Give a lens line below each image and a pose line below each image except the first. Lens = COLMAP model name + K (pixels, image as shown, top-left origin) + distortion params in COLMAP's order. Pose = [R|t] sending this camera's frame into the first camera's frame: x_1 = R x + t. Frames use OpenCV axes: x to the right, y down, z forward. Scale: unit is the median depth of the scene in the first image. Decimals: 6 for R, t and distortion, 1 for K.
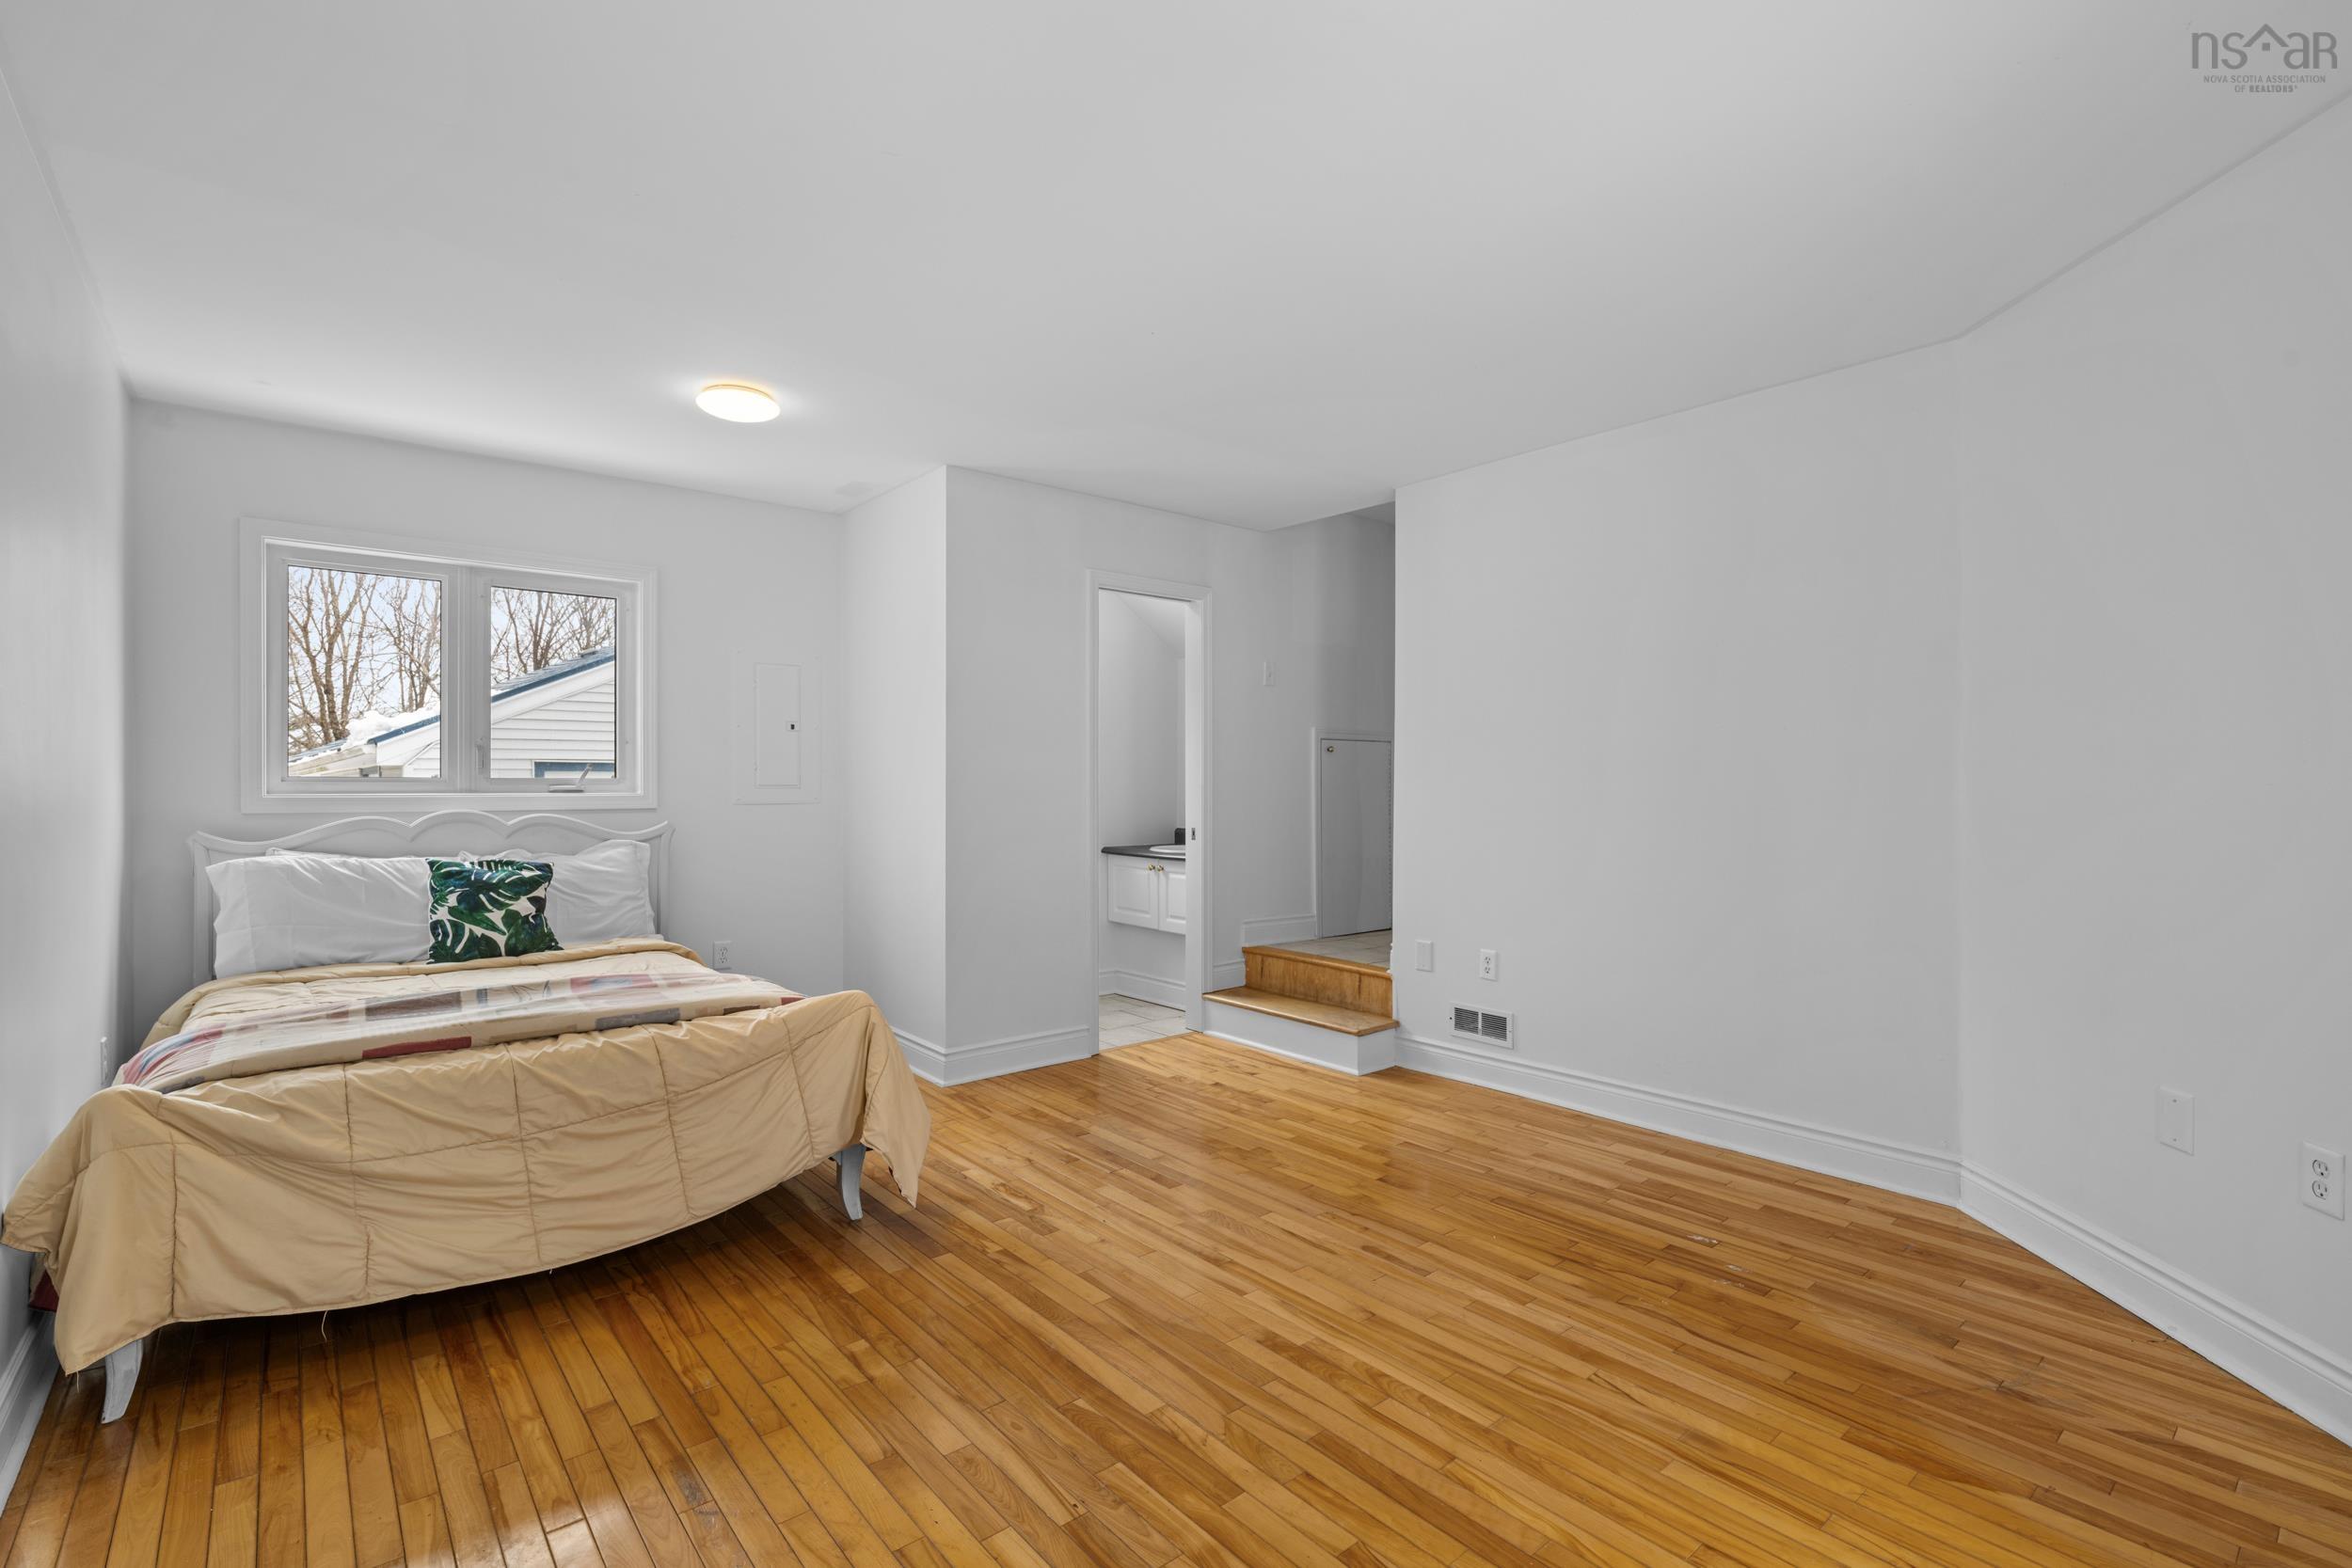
lens RADIAL K [[1039.6, 0, 1180.2], [0, 1039.6, 794.4], [0, 0, 1]] dist [-0.001965, 0.000177]
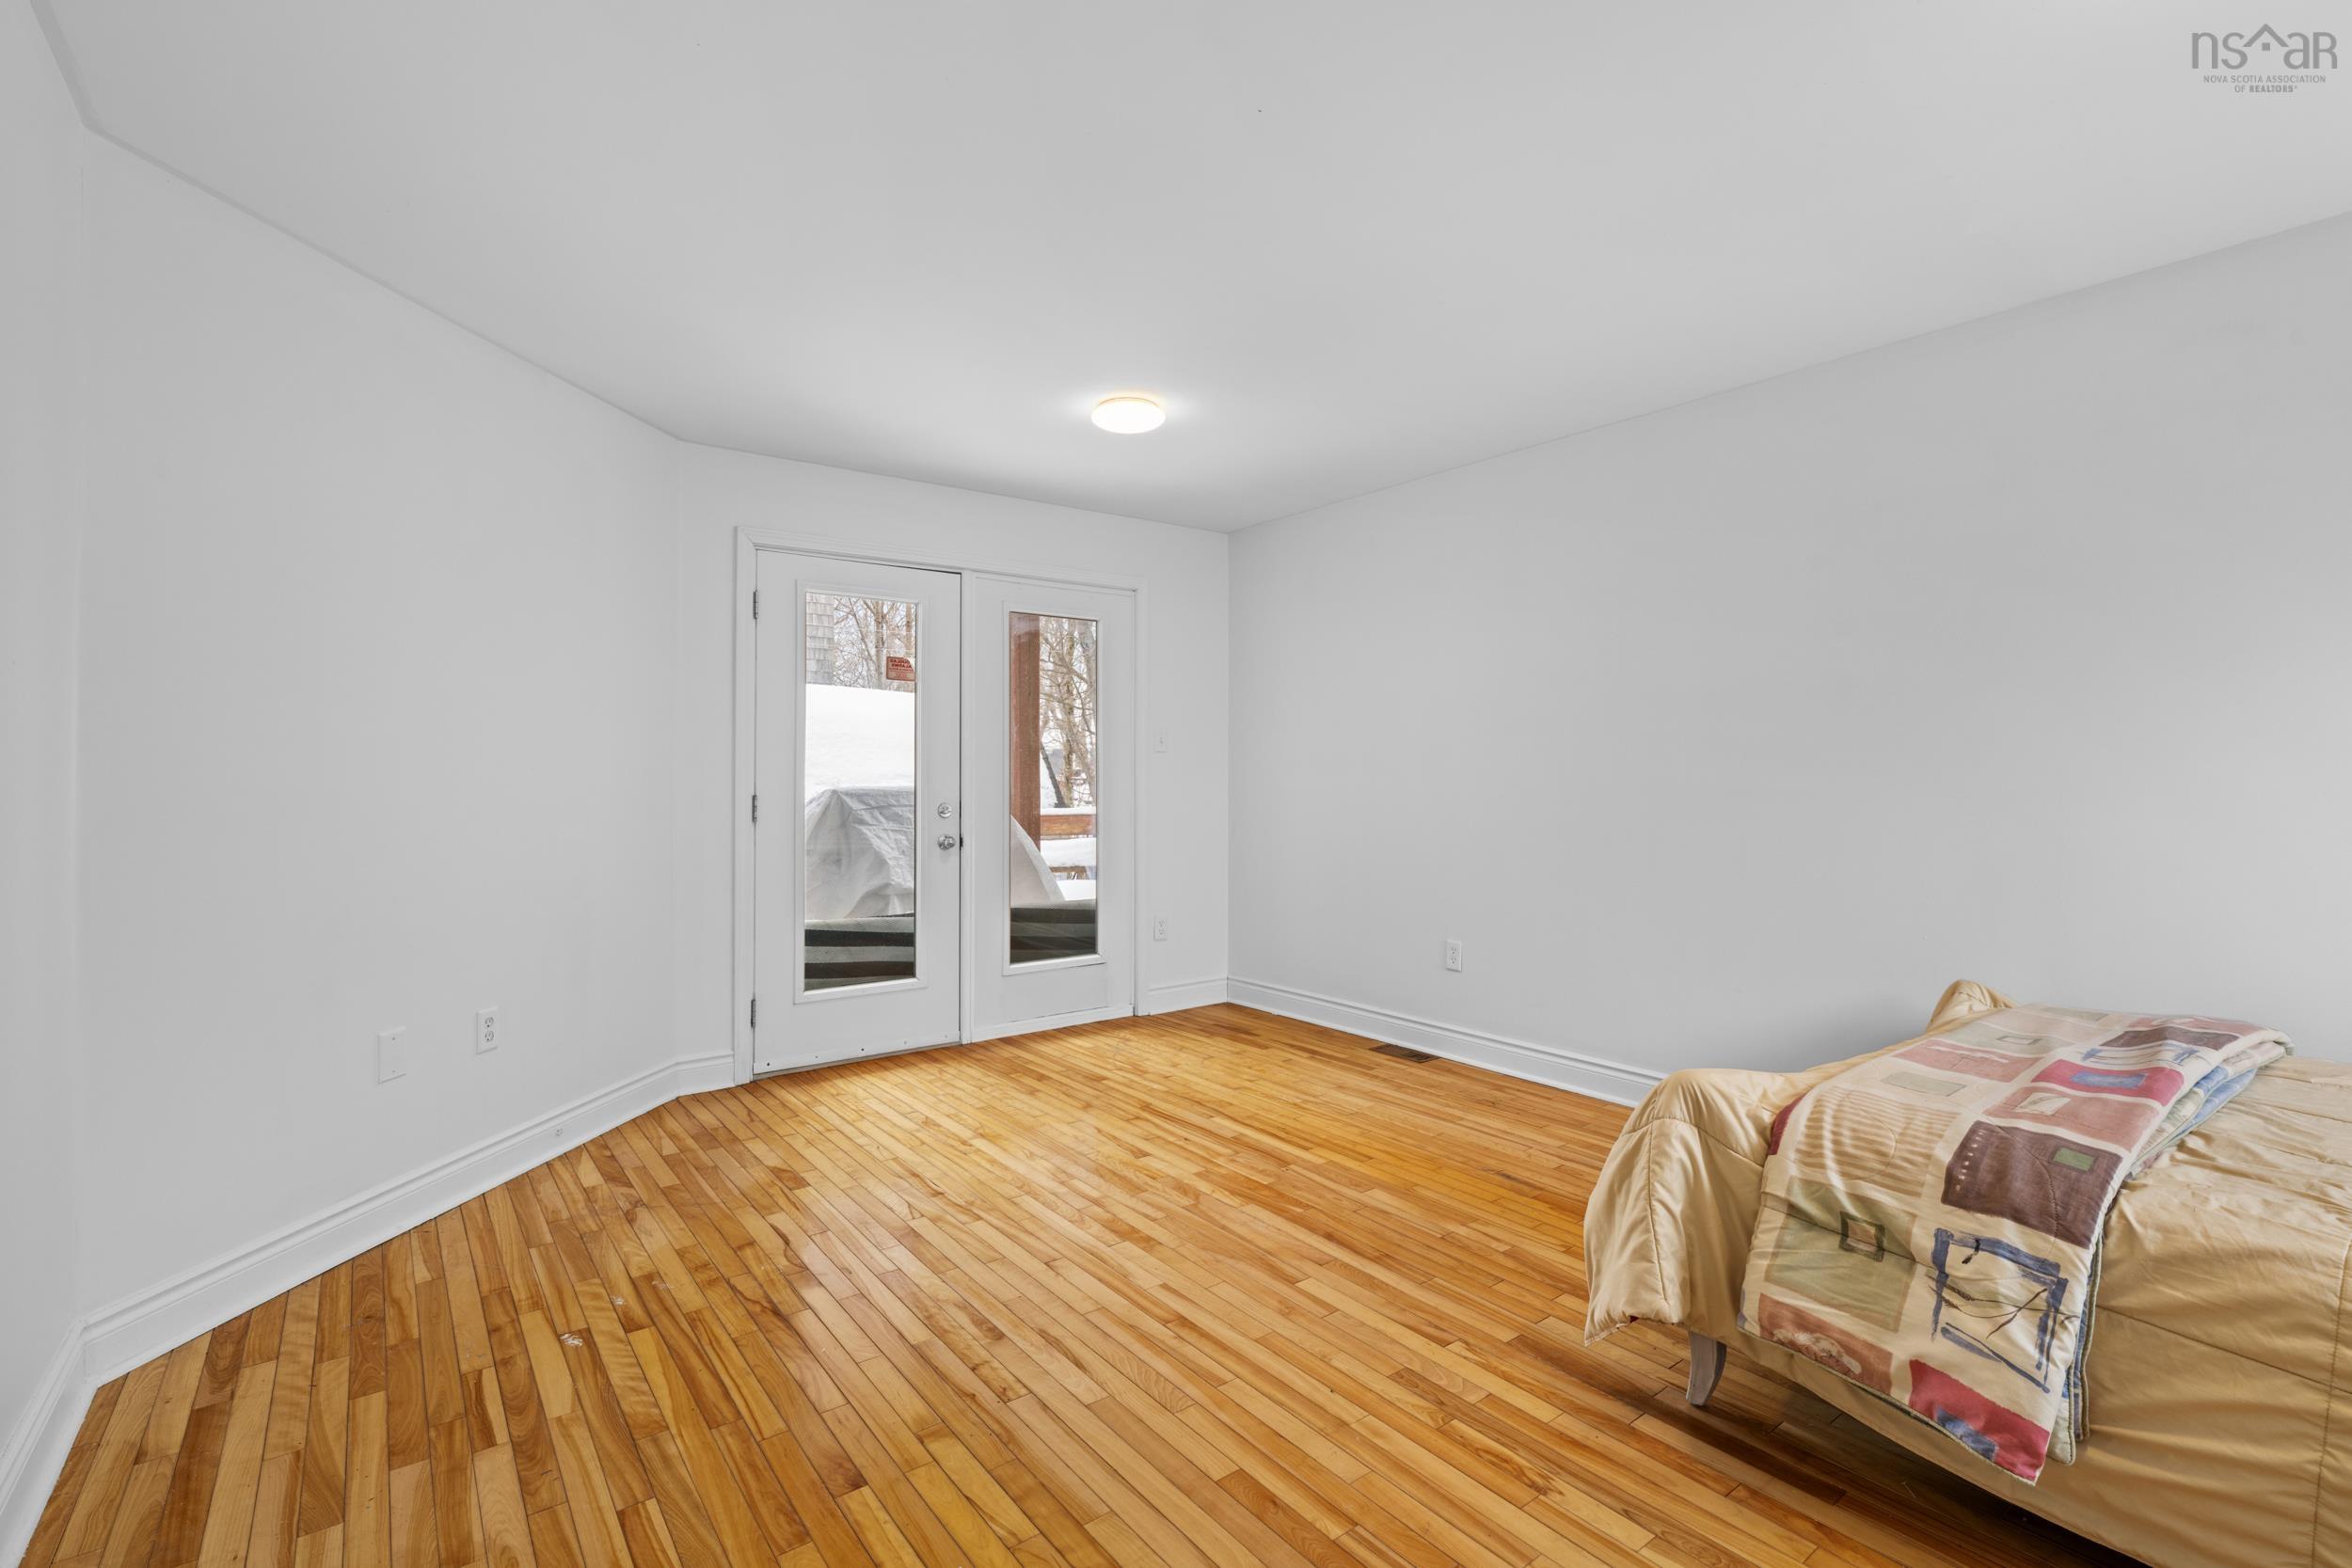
lens RADIAL K [[1061.2, 0, 1175.6], [0, 1061.2, 774.5], [0, 0, 1]] dist [-0.000880, -0.000030]
pose [[-0.998360, 0.003896, 0.057122, -0.009294], [0.004376, 0.999956, 0.008280, -0.011626], [-0.057088, 0.008517, -0.998333, 1.636911]]
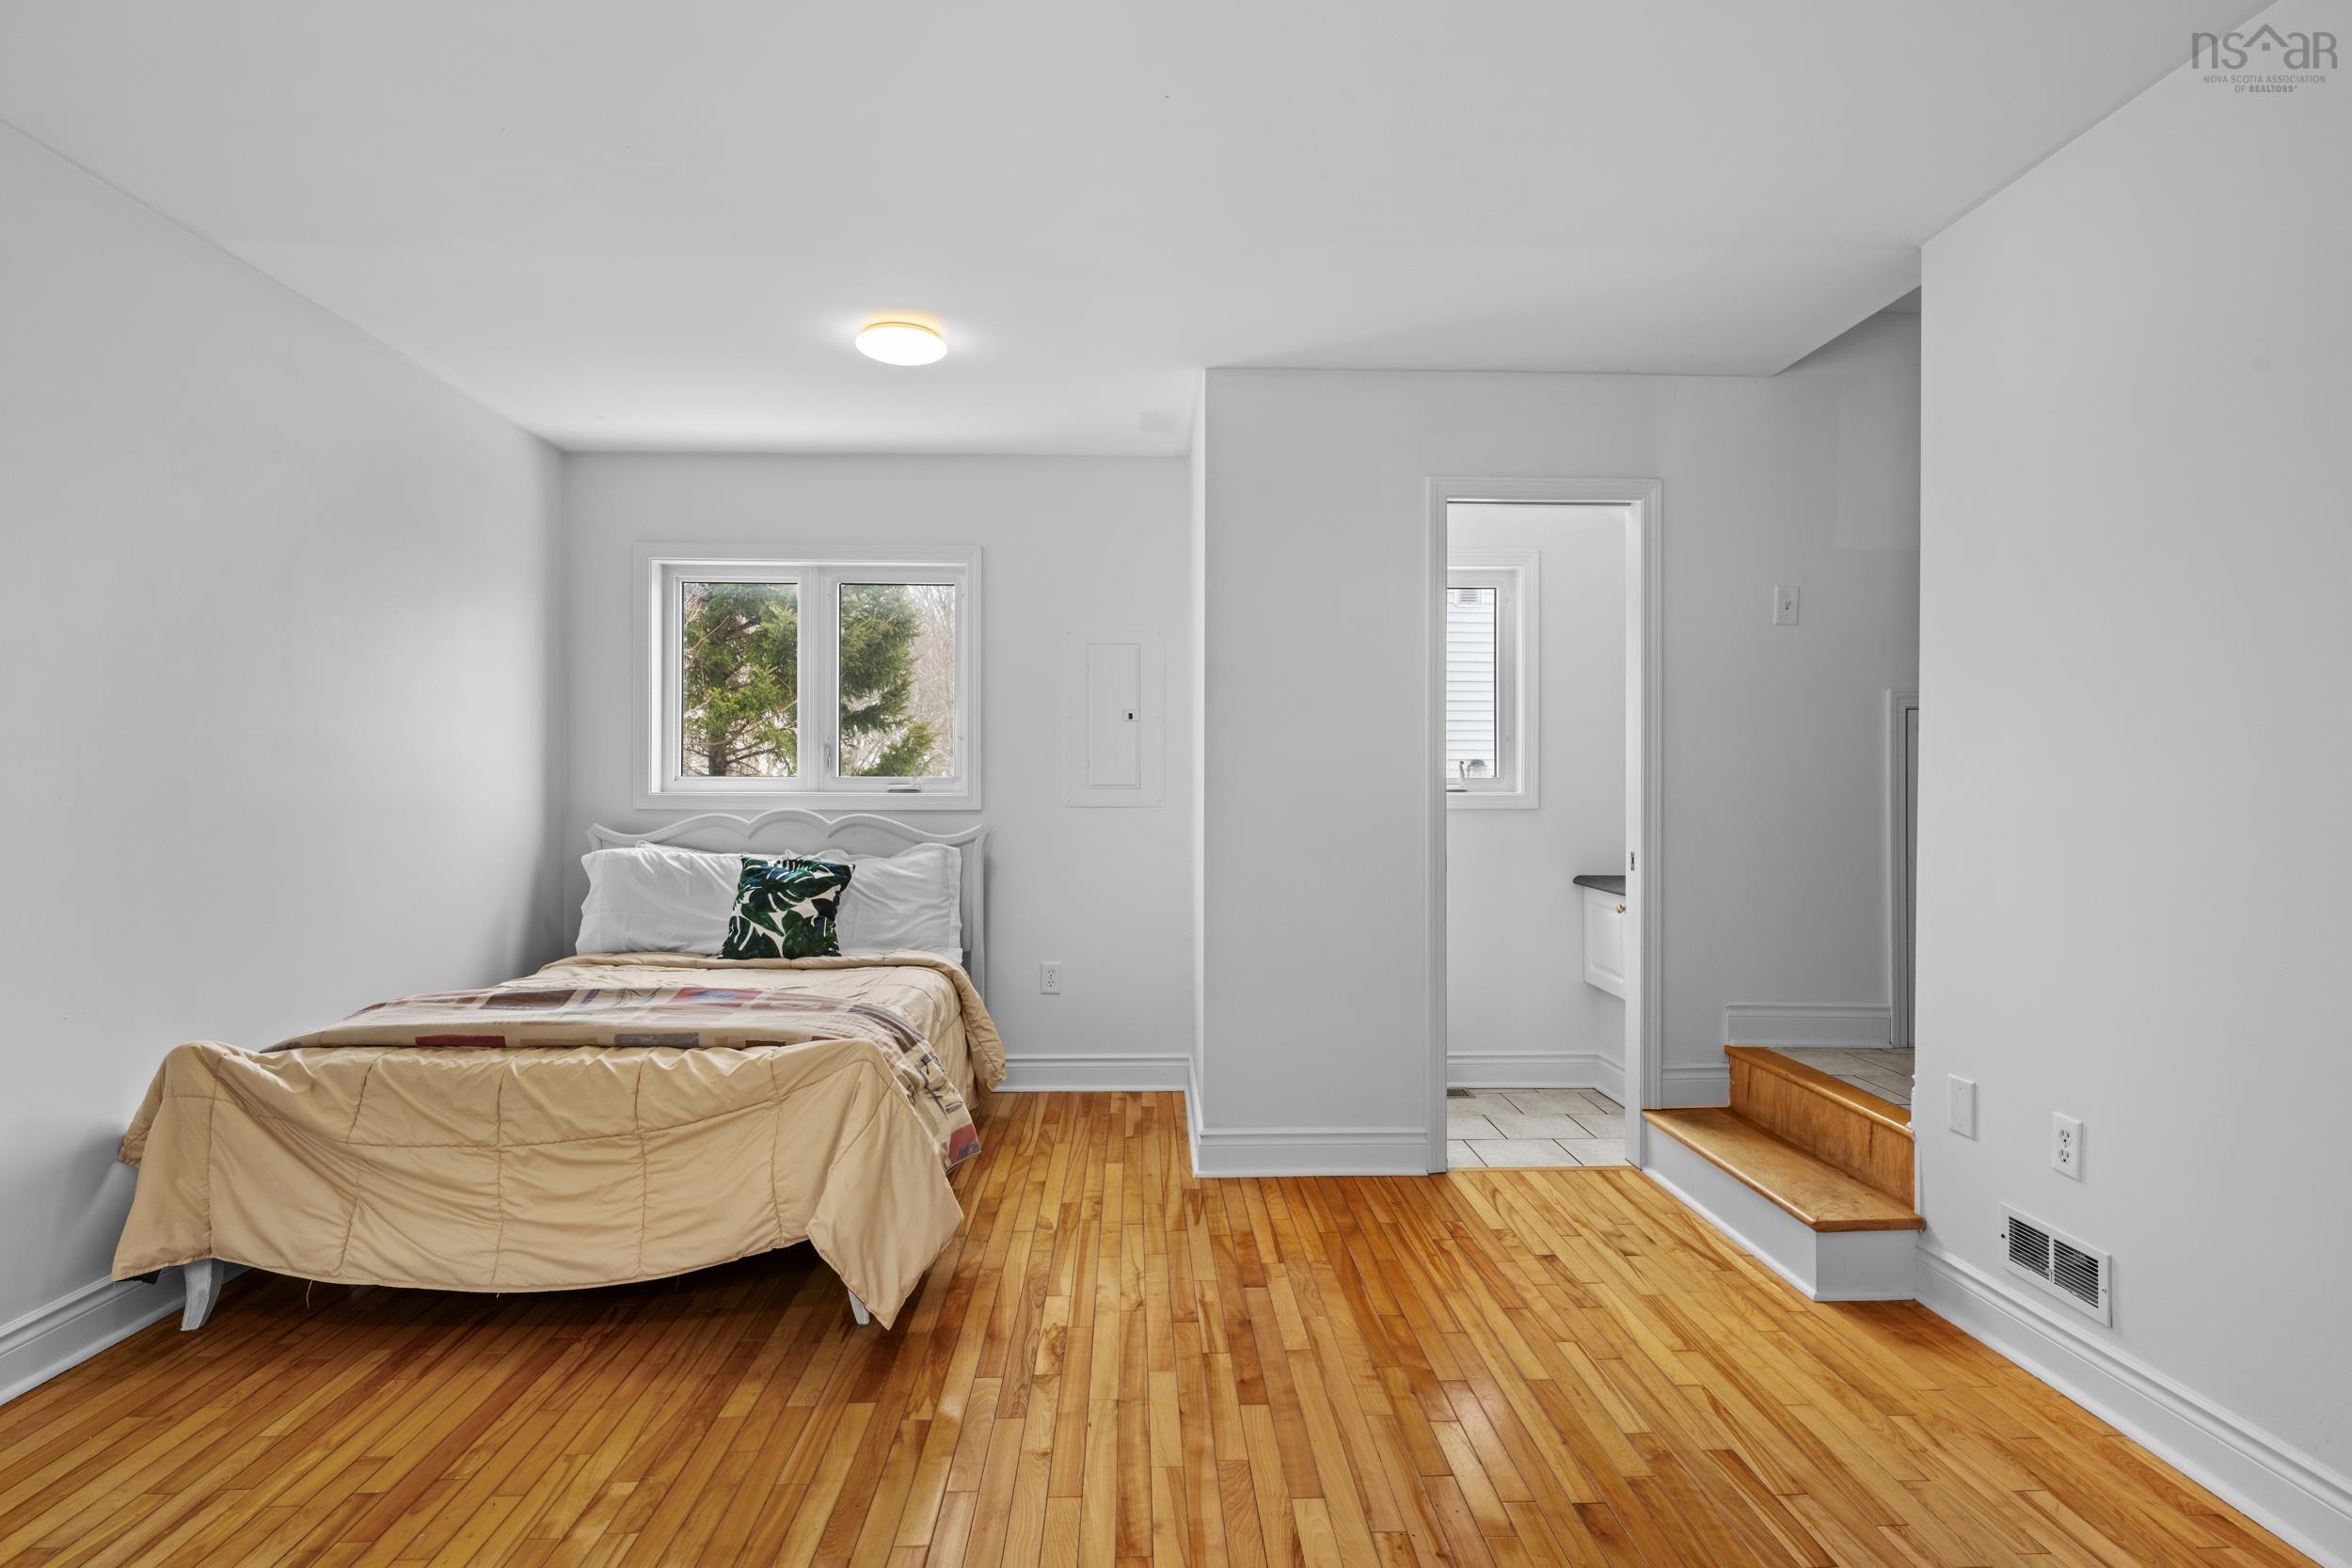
lens RADIAL K [[1227.8, 0, 1198.2], [0, 1227.8, 795.5], [0, 0, 1]] dist [-0.002028, 0.000203]
pose [[0.794323, 0.006398, -0.607462, 0.445670], [-0.008268, 0.999966, -0.000280, -0.000750], [0.607439, 0.005245, 0.794349, 0.385142]]
